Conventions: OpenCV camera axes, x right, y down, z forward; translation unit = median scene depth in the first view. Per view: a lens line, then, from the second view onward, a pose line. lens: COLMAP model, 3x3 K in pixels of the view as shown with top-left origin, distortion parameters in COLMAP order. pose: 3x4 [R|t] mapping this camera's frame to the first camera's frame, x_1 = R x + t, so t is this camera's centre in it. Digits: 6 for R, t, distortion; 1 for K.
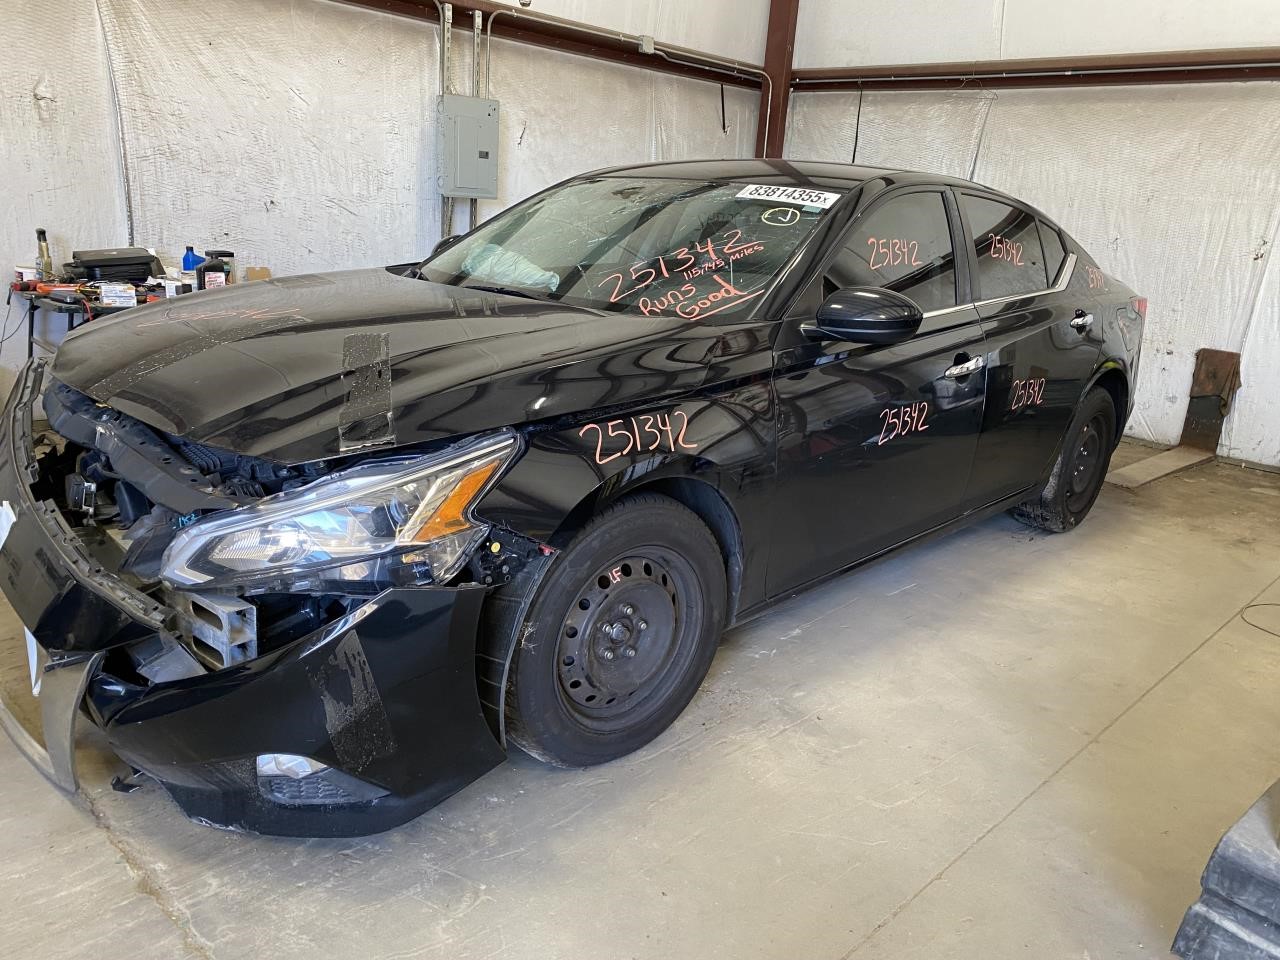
lens RADIAL K [[979.0, 0, 640.0], [0, 979.0, 480.0], [0, 0, 1]] dist [0.022878, -0.006186]
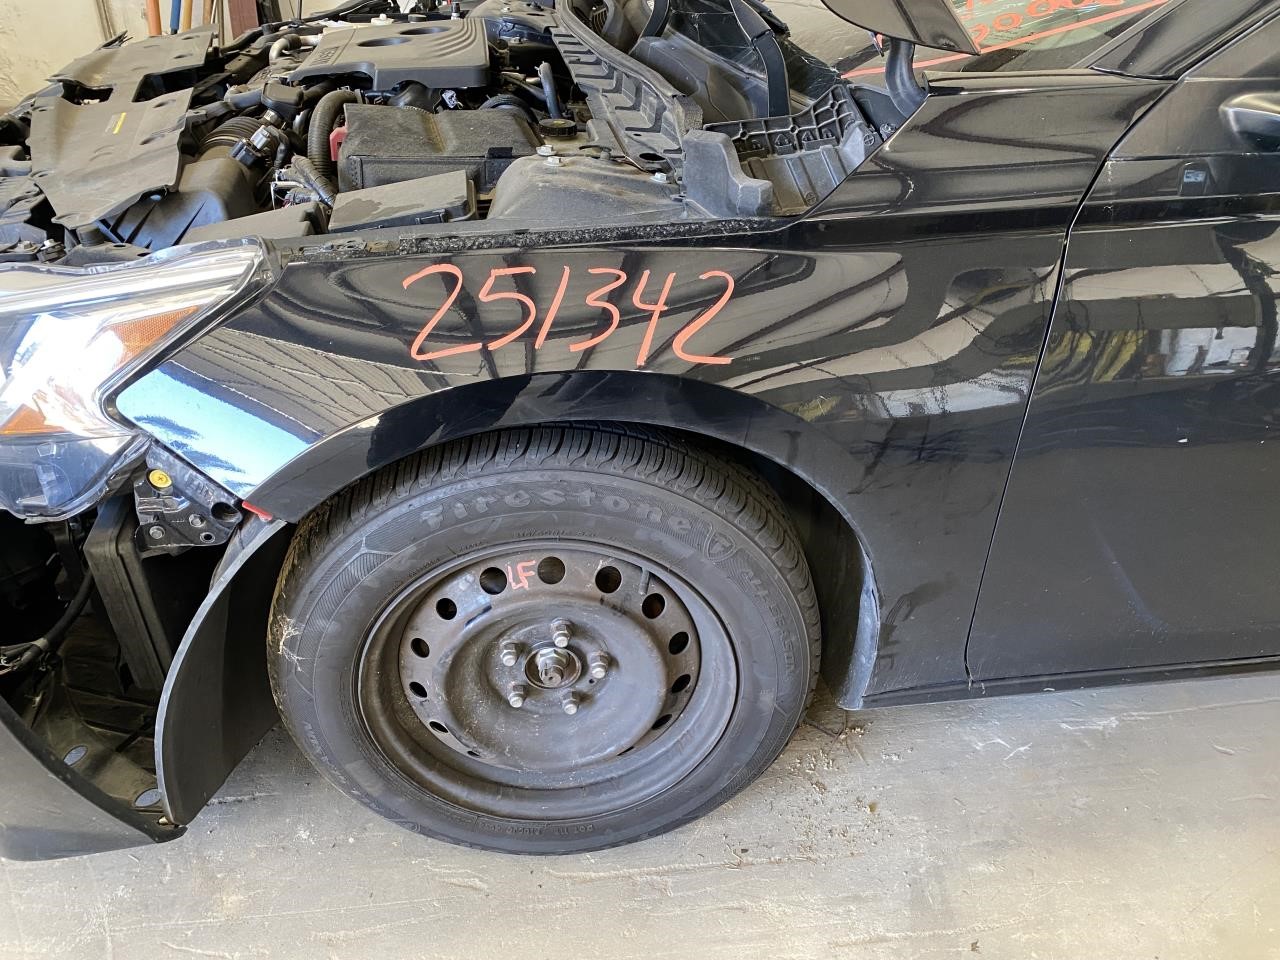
lens RADIAL K [[979.0, 0, 640.0], [0, 979.0, 480.0], [0, 0, 1]] dist [0.022878, -0.006186]
pose [[0.812638, 0.315231, -0.490152, 0.248151], [-0.187358, 0.937743, 0.292463, -0.102727], [0.551830, -0.145833, 0.821107, 0.619405]]
